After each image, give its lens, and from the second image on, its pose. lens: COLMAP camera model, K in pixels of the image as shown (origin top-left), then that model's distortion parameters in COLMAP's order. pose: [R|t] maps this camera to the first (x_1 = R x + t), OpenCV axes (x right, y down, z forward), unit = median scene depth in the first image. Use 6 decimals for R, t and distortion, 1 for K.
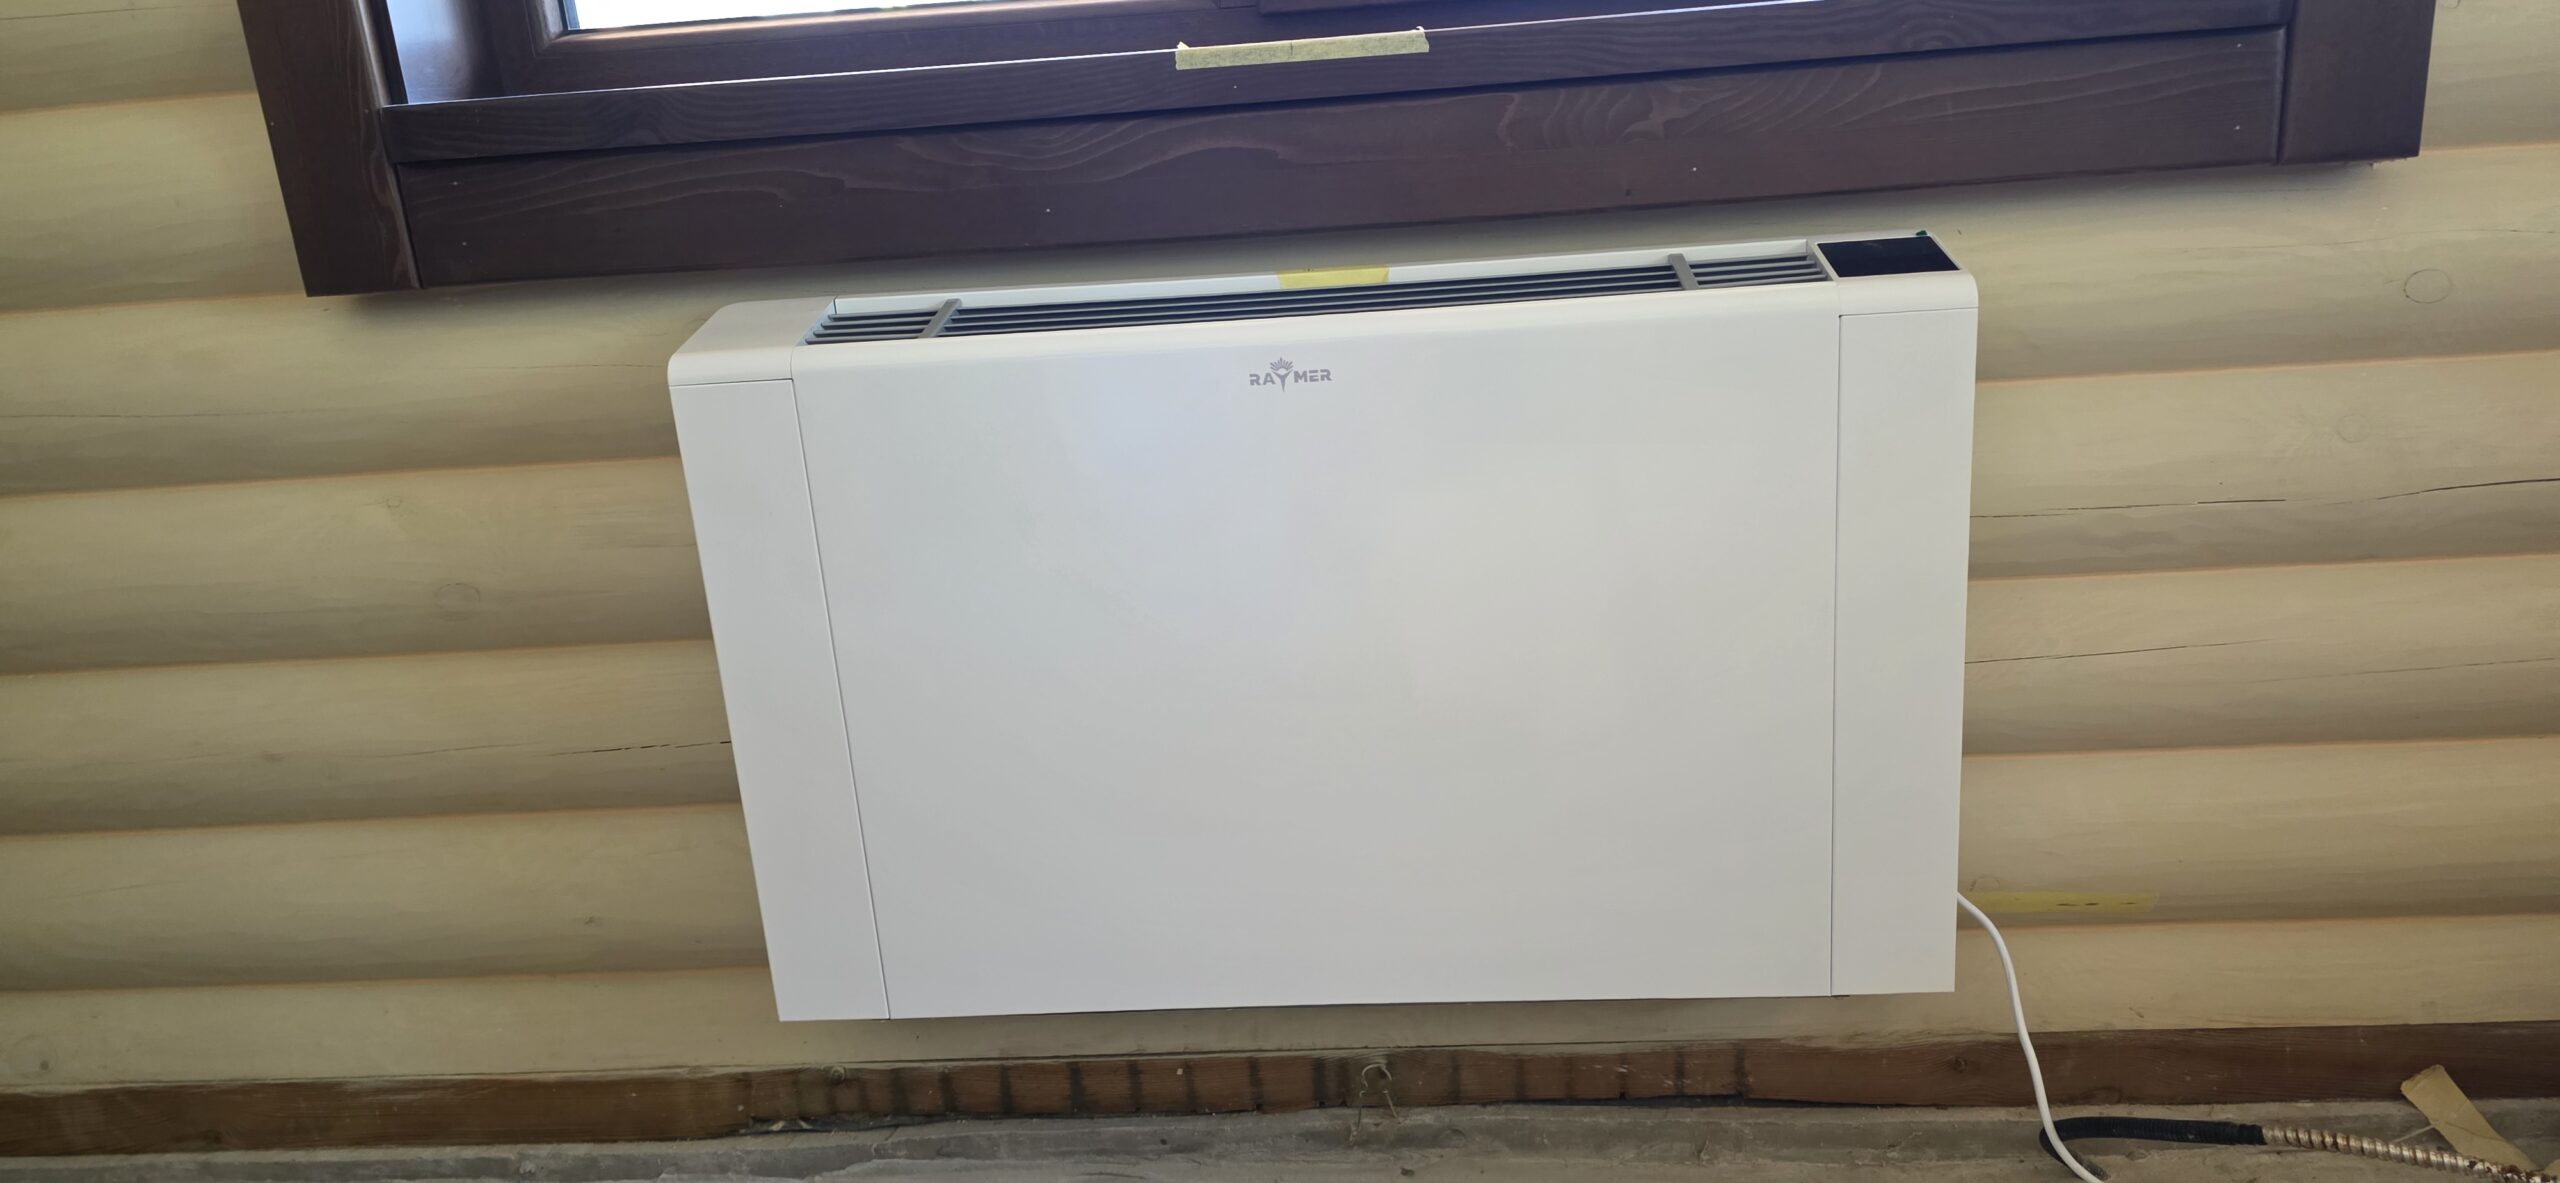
lens RADIAL K [[1756.0, 0, 1285.0], [0, 1756.0, 569.6], [0, 0, 1]] dist [0.048586, -0.059941]
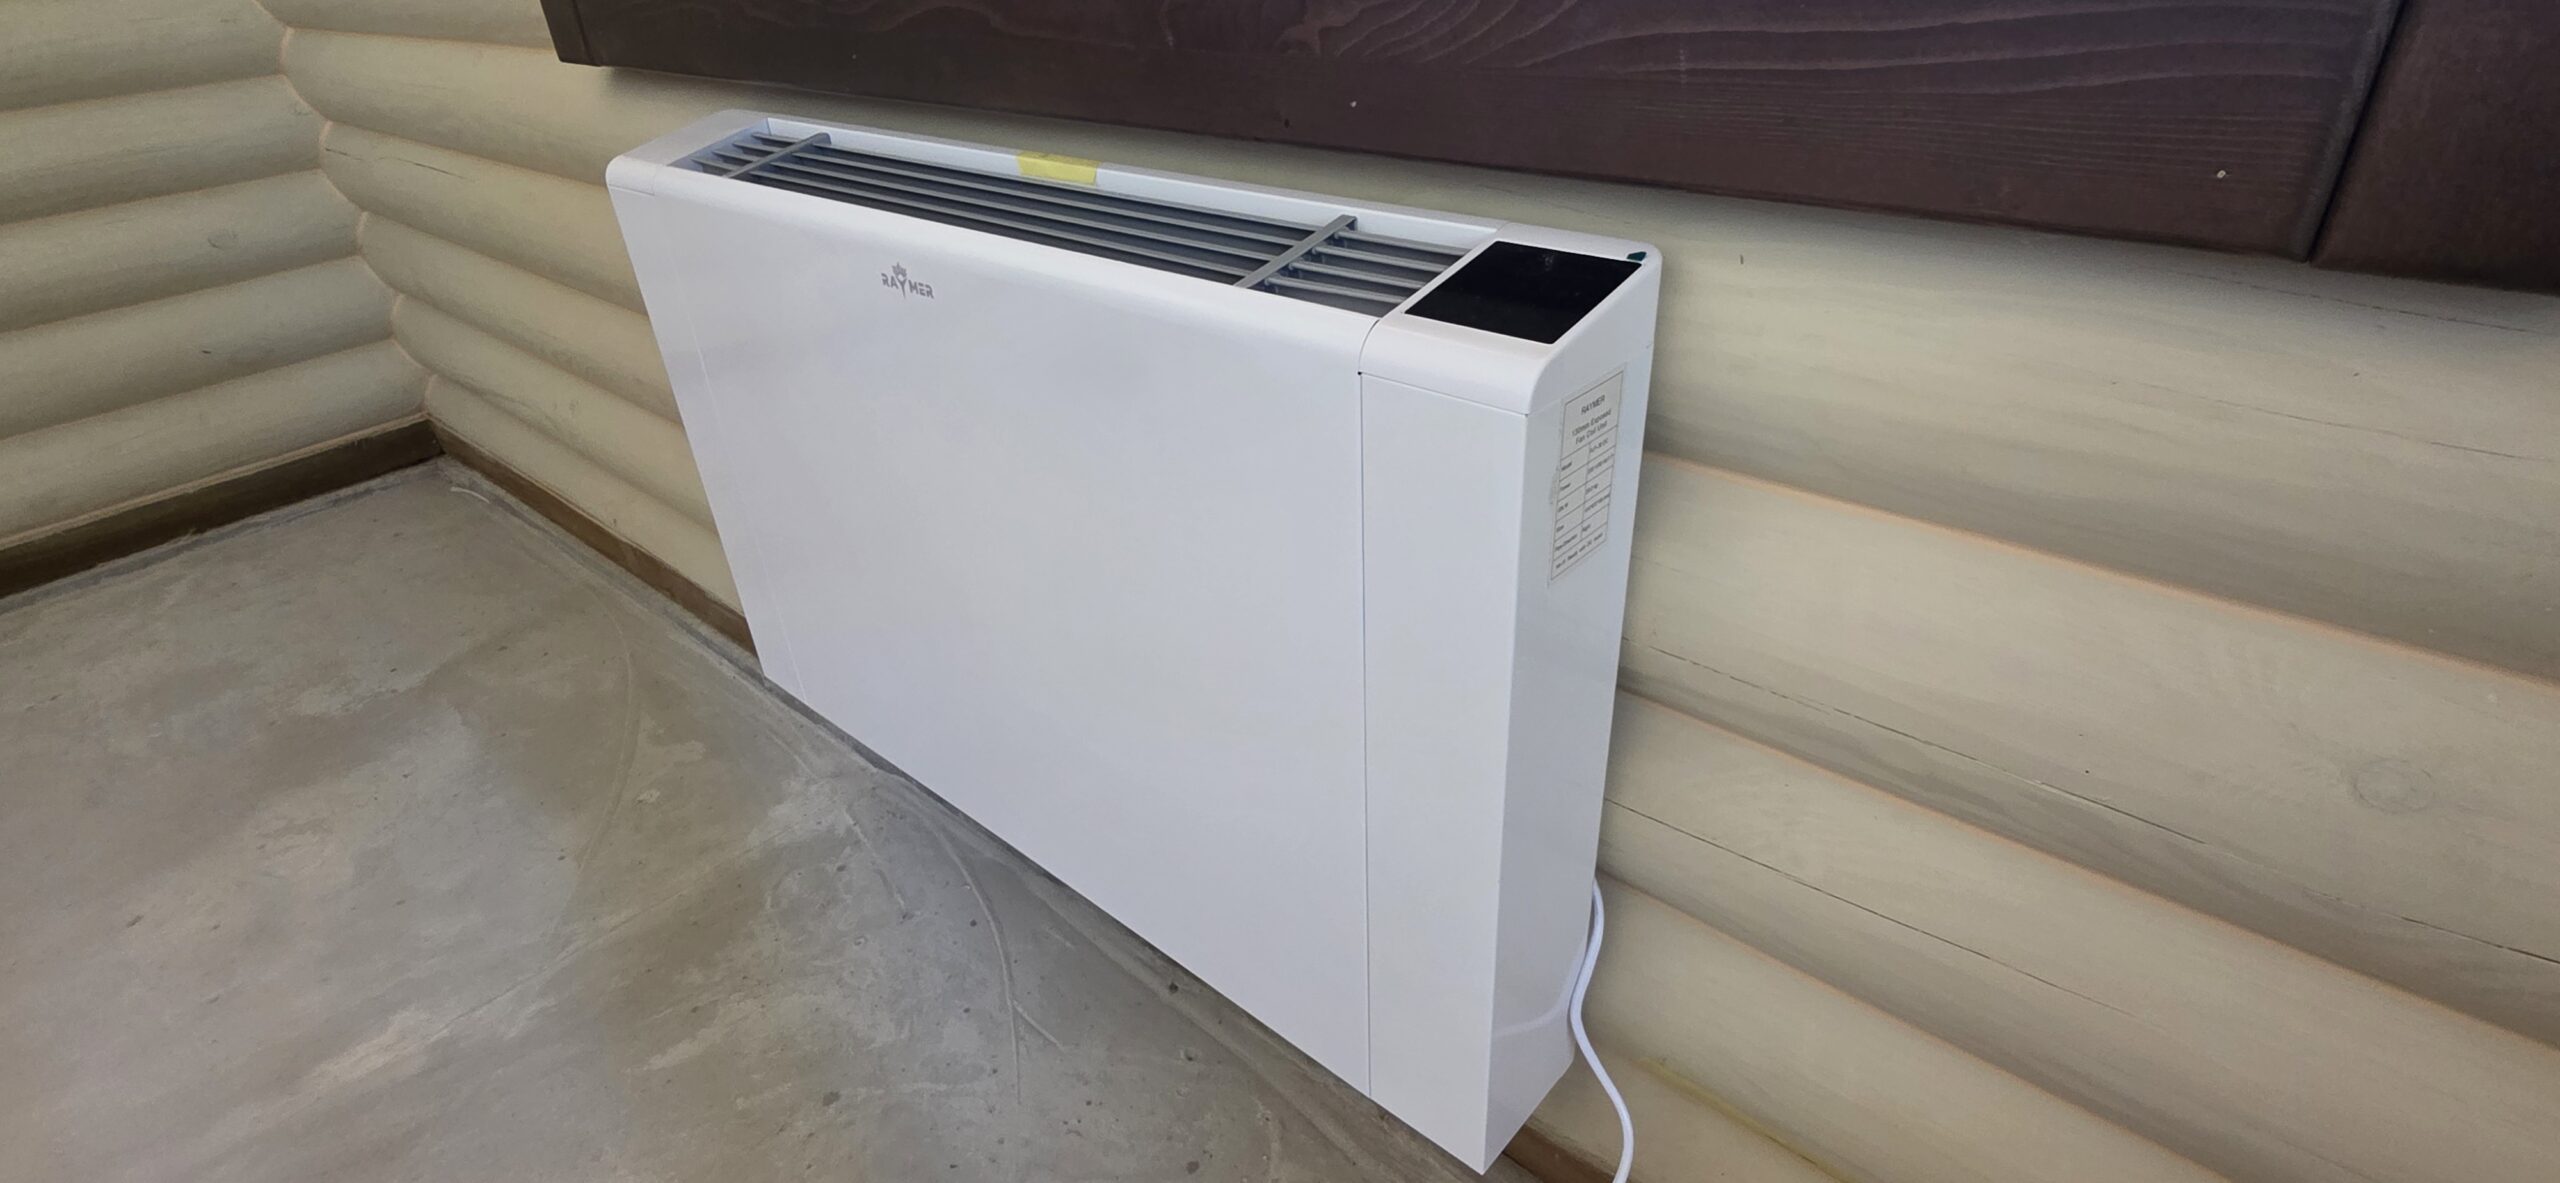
lens RADIAL K [[1245.0, 0, 1269.9], [0, 1245.0, 581.4], [0, 0, 1]] dist [-0.008374, 0.004410]
pose [[0.791628, 0.329807, -0.514347, 0.472900], [-0.170195, 0.927515, 0.332791, -0.187084], [0.586821, -0.175907, 0.790378, 0.488297]]
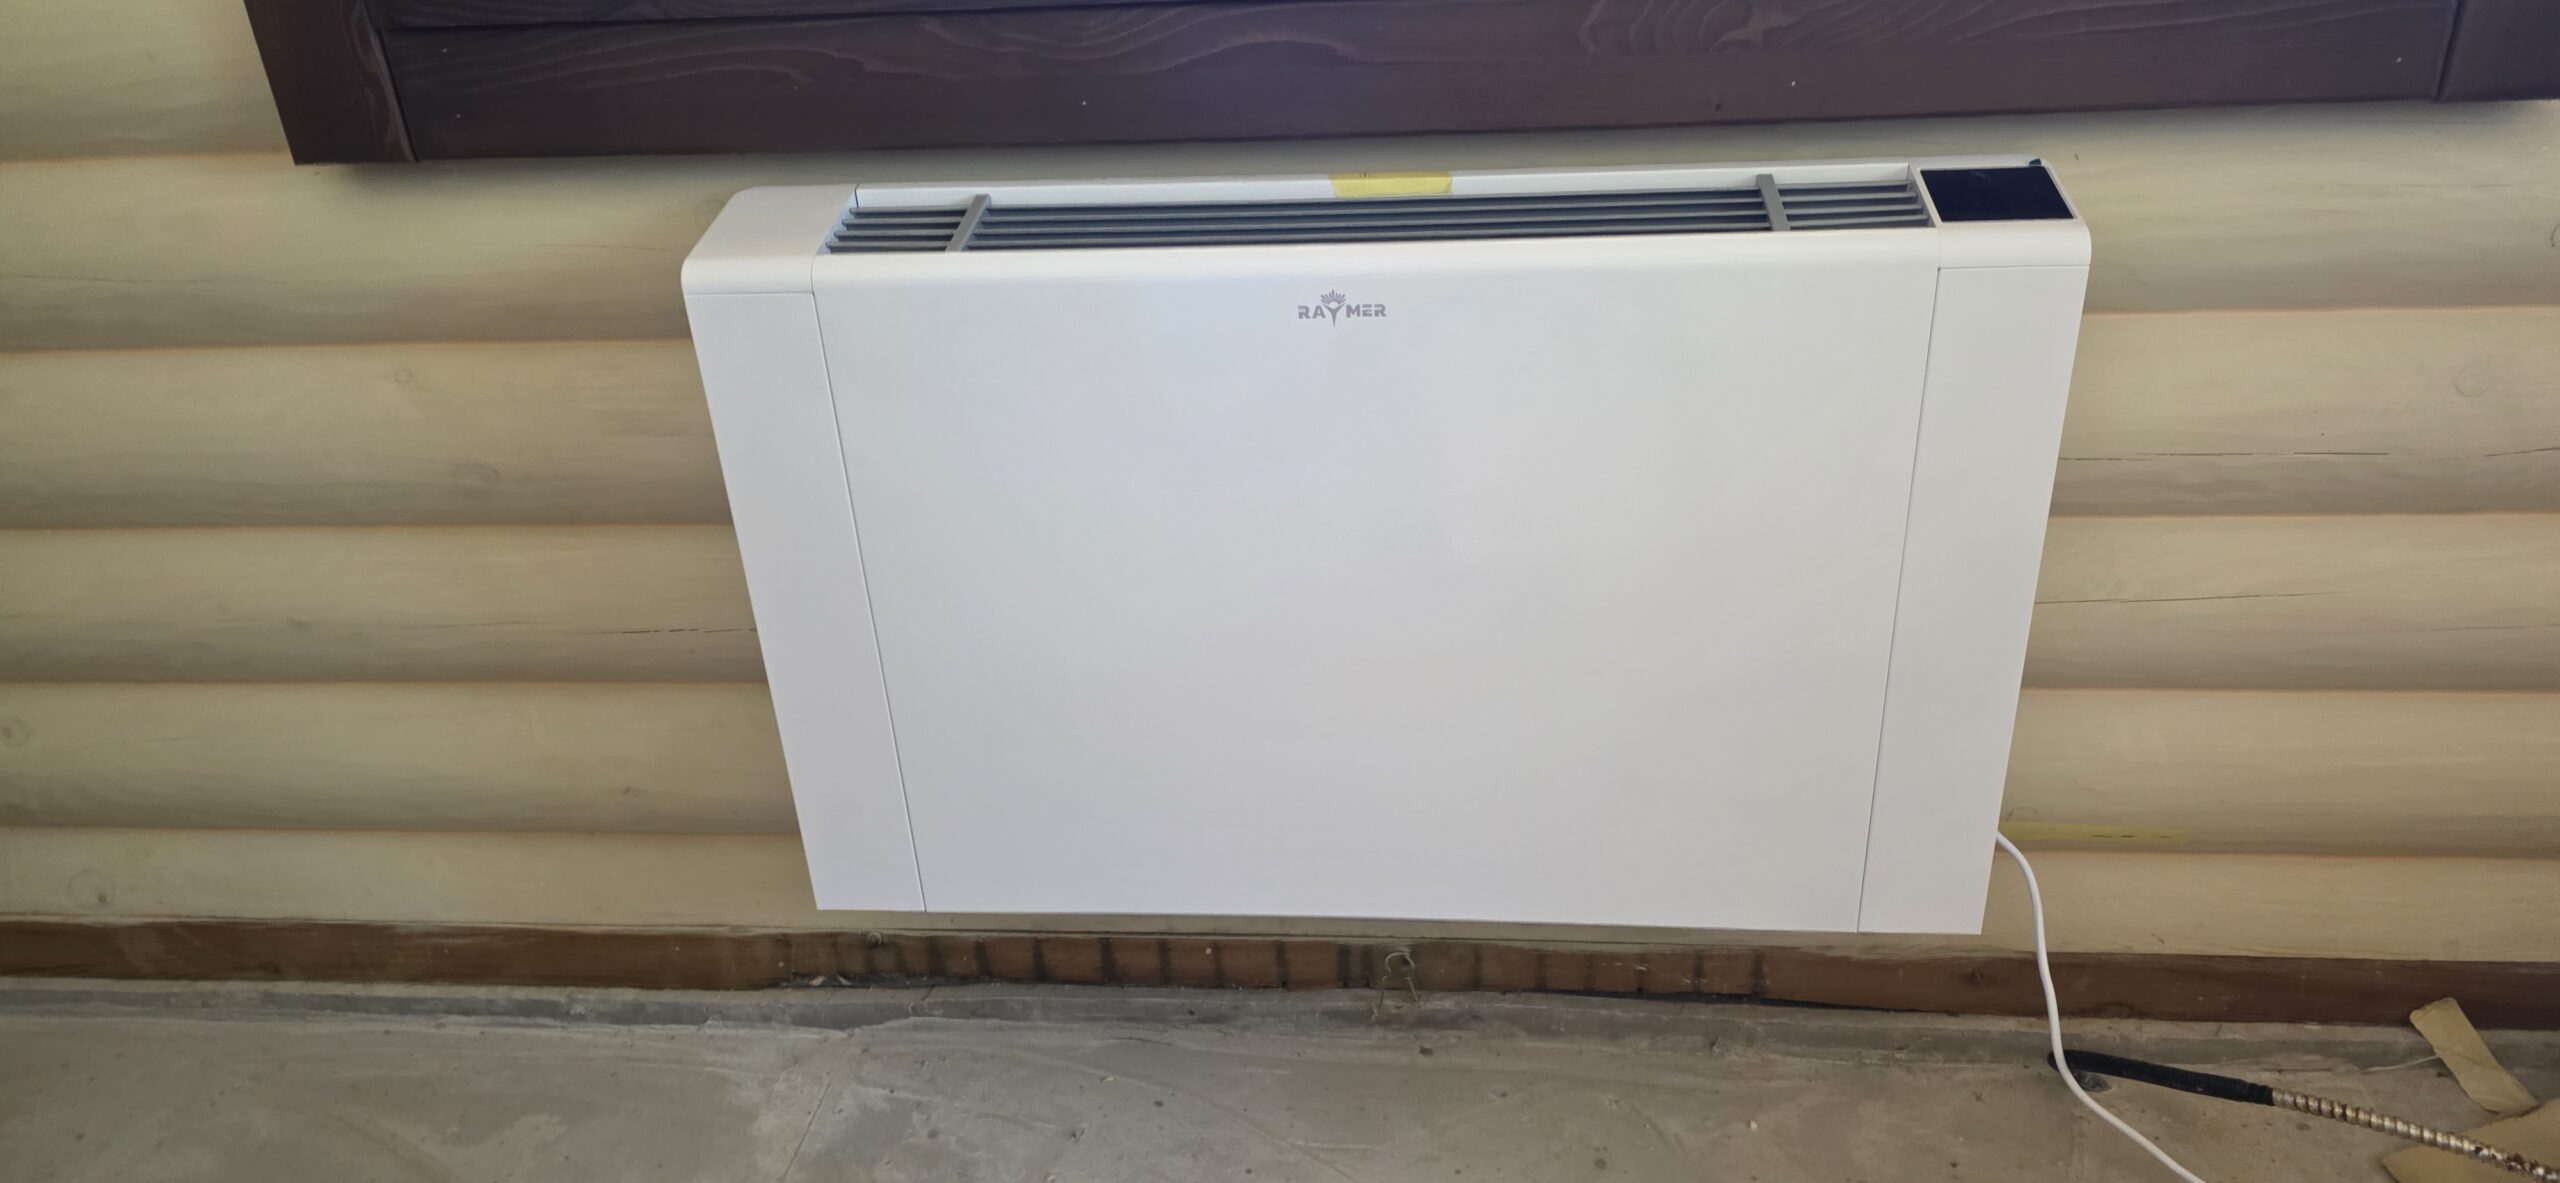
lens RADIAL K [[1756.0, 0, 1286.7], [0, 1756.0, 626.0], [0, 0, 1]] dist [0.048586, -0.059941]
pose [[0.999470, 0.030961, -0.010091, -0.010344], [-0.028370, 0.980011, 0.196910, -0.111538], [0.015986, -0.196519, 0.980370, 0.039971]]
